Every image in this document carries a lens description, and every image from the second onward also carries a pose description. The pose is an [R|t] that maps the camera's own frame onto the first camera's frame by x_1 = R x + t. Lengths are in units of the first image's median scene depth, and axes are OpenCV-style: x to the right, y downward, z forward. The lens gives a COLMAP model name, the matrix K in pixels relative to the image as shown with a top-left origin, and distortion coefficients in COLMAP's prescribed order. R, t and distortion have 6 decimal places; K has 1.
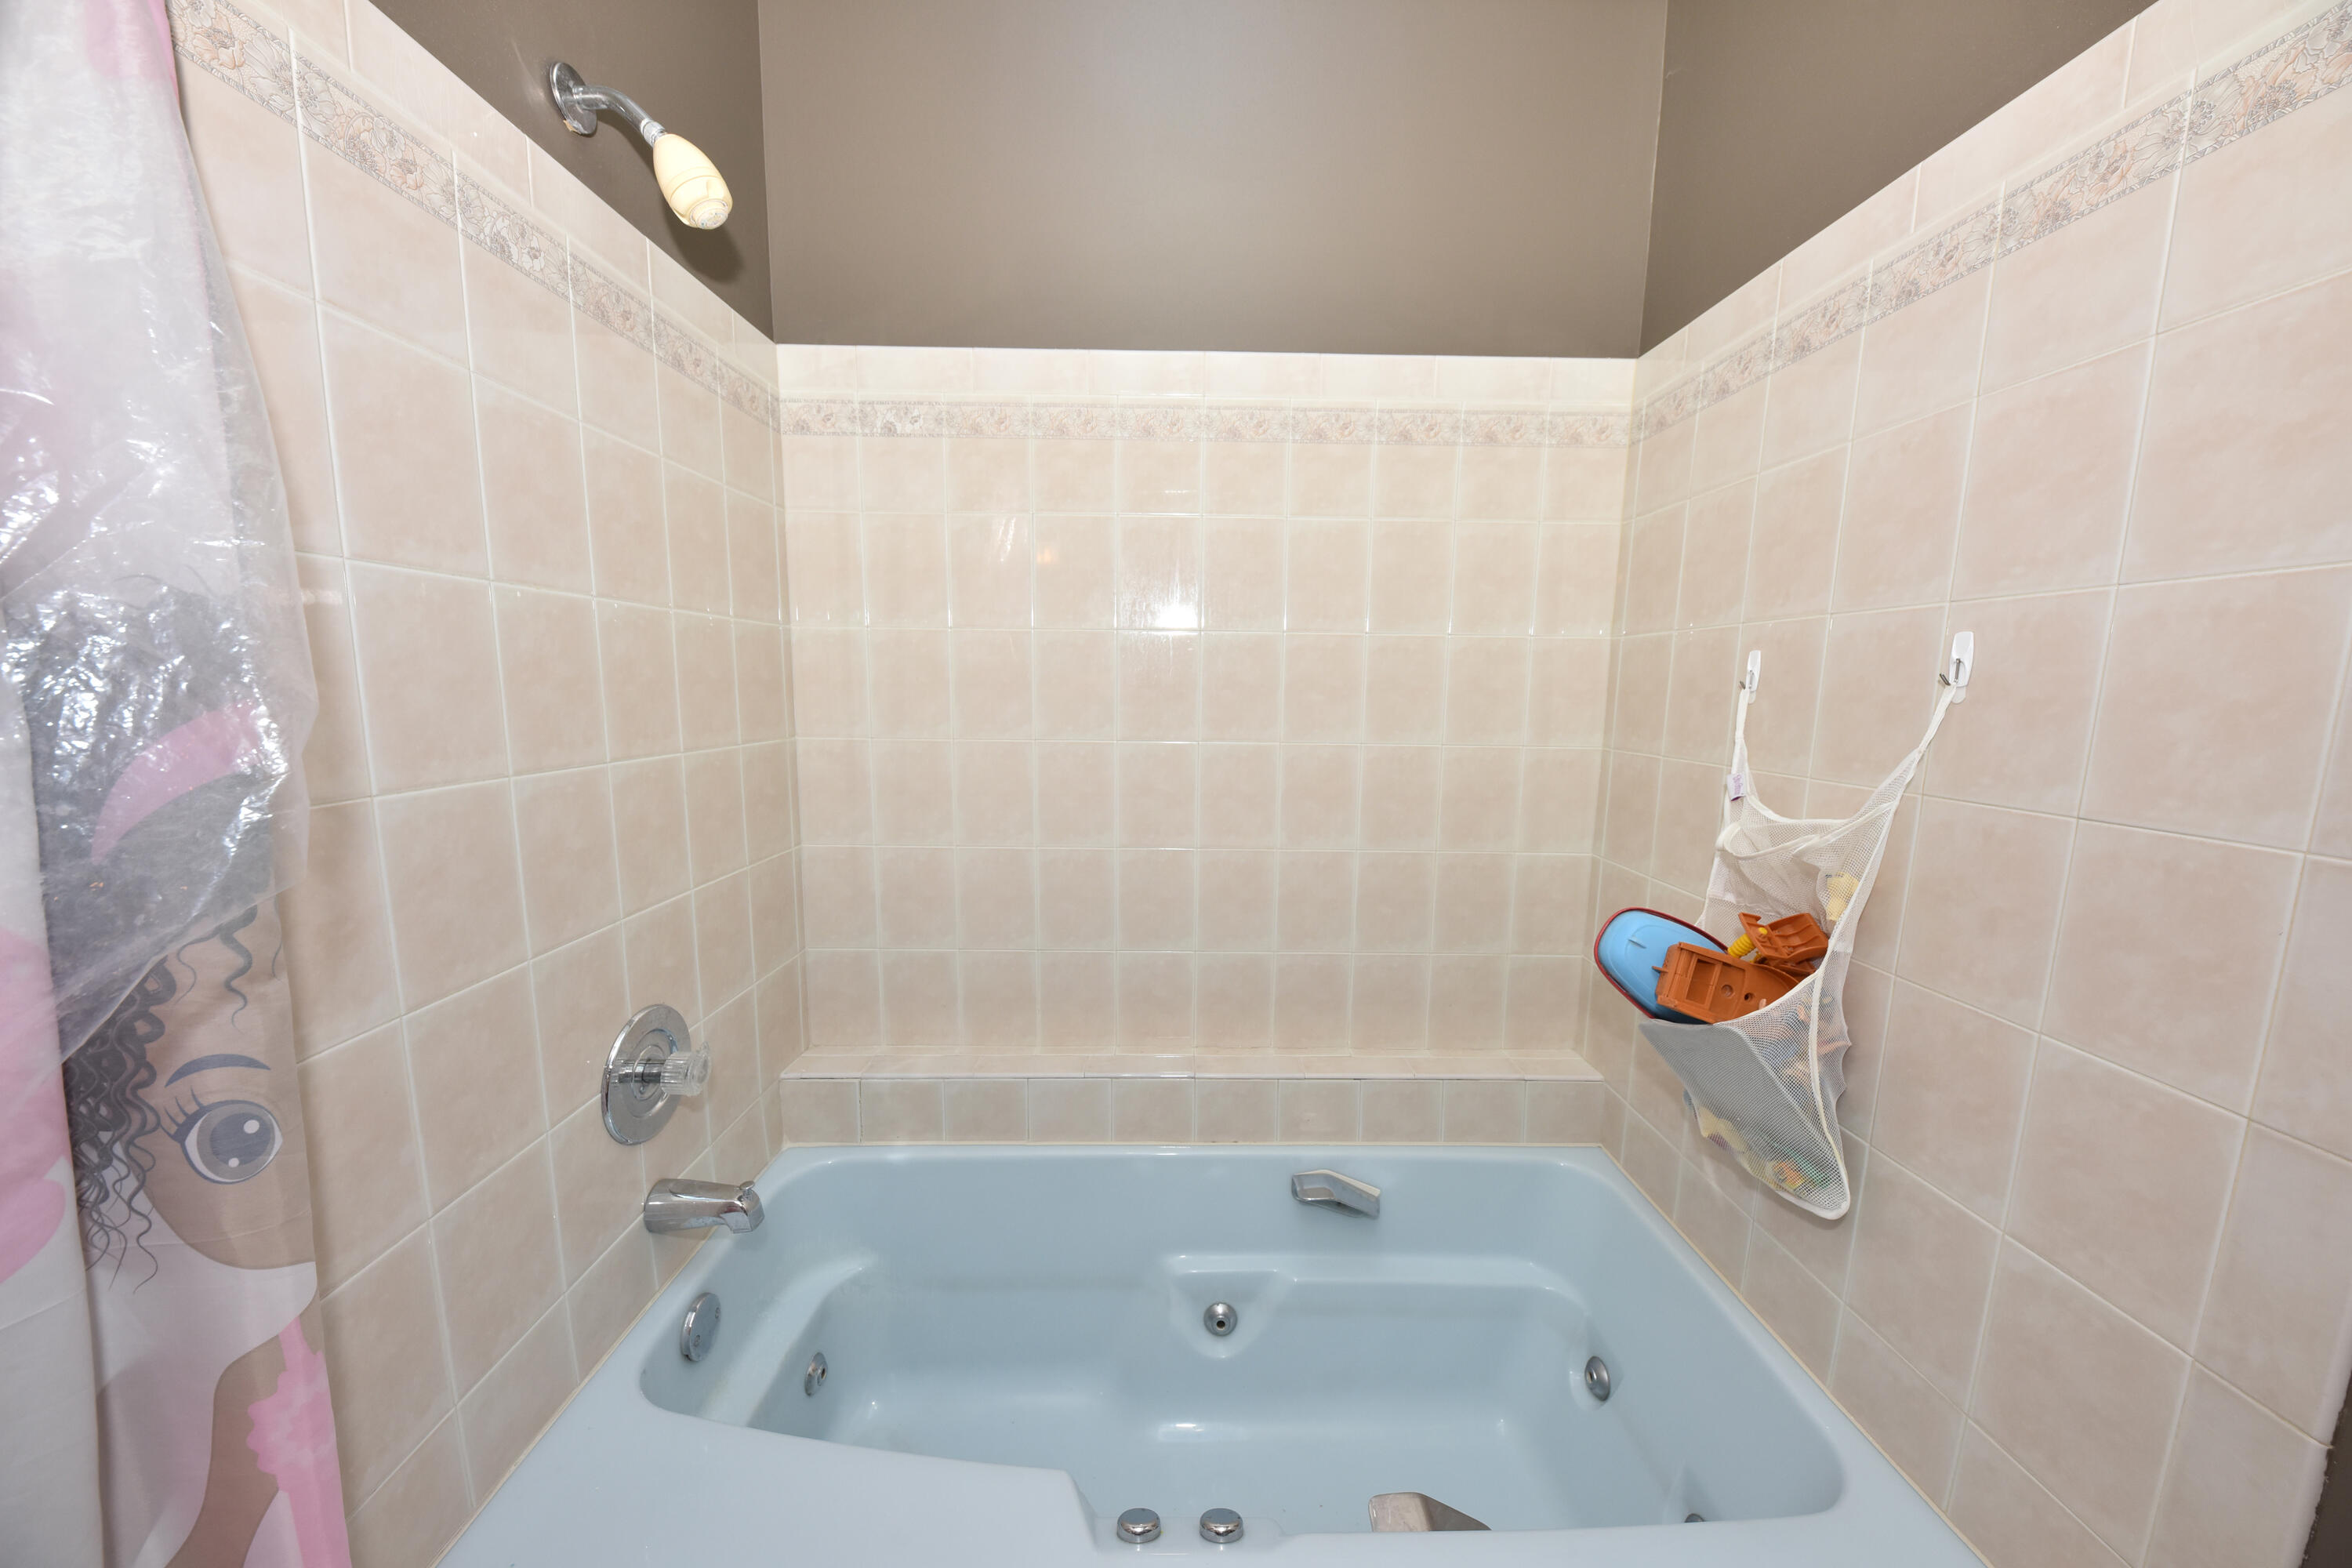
lens RADIAL K [[809.5, 0, 1182.8], [0, 809.5, 795.5], [0, 0, 1]] dist [-0.002017, -0.000247]
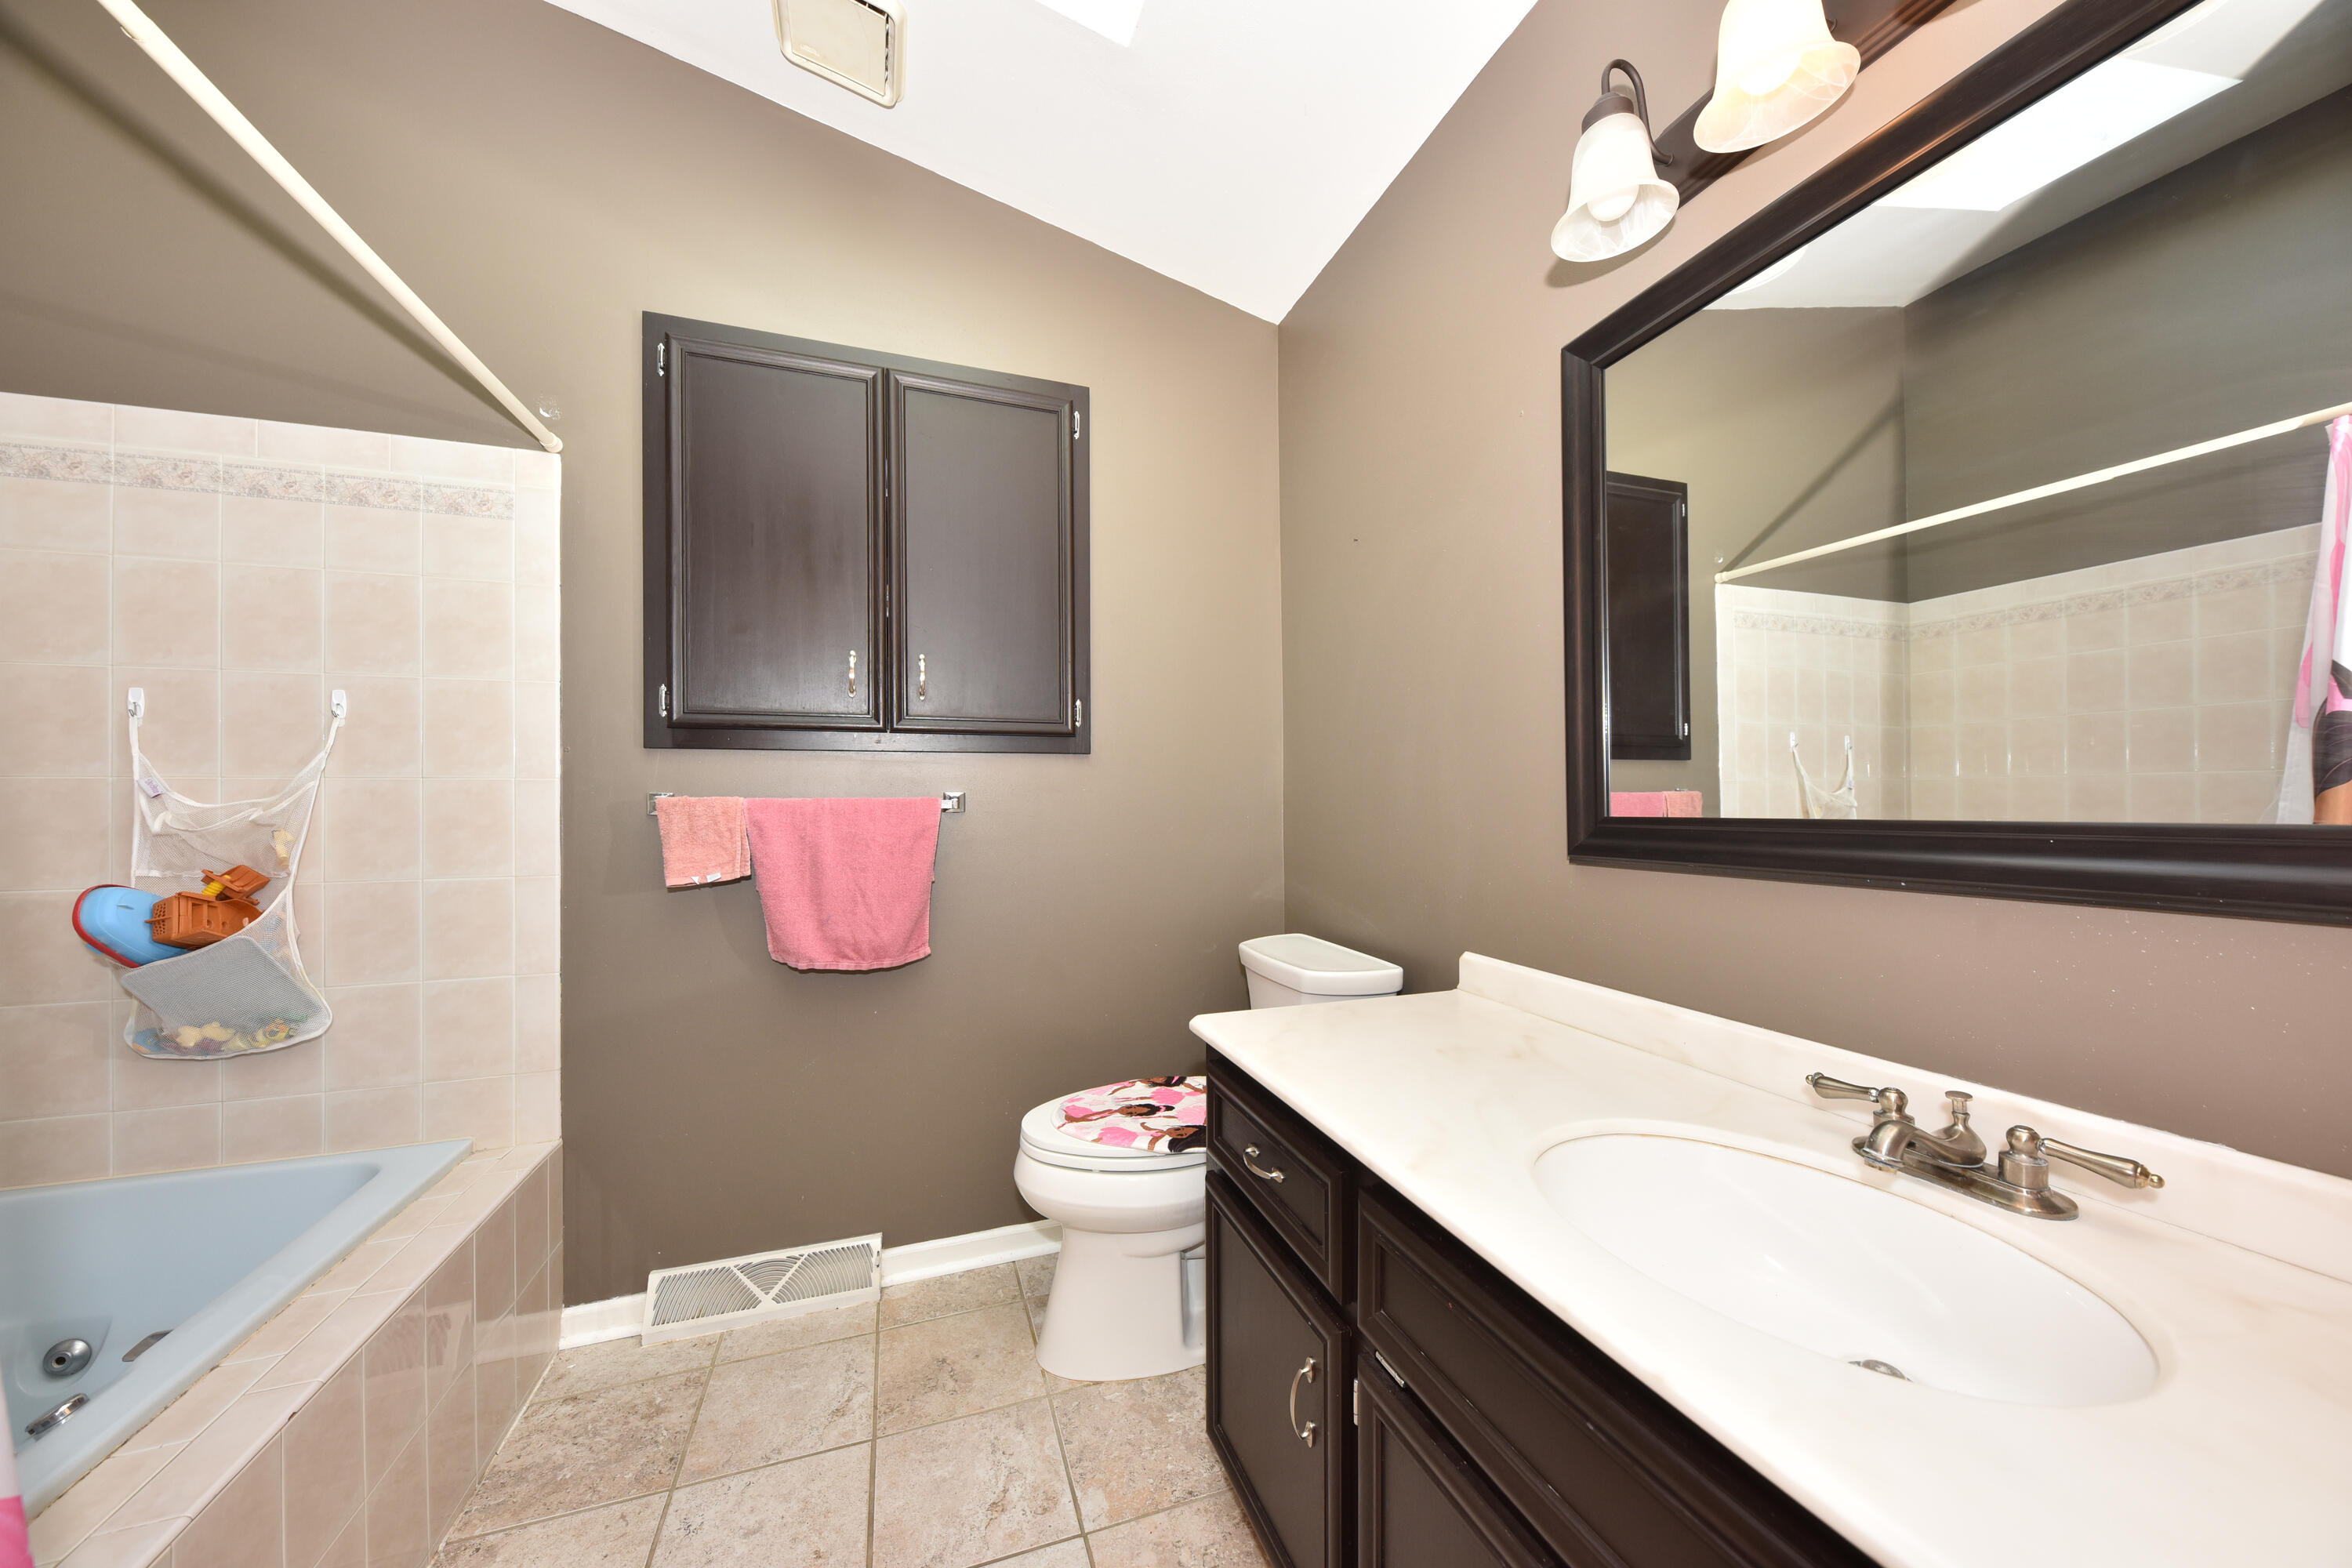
lens RADIAL K [[809.5, 0, 1182.8], [0, 809.5, 795.5], [0, 0, 1]] dist [-0.002017, -0.000247]
pose [[-0.323773, -0.002279, 0.946132, -1.245399], [0.136692, 0.989393, 0.049161, 0.188370], [-0.936208, 0.145246, -0.320028, -0.182480]]
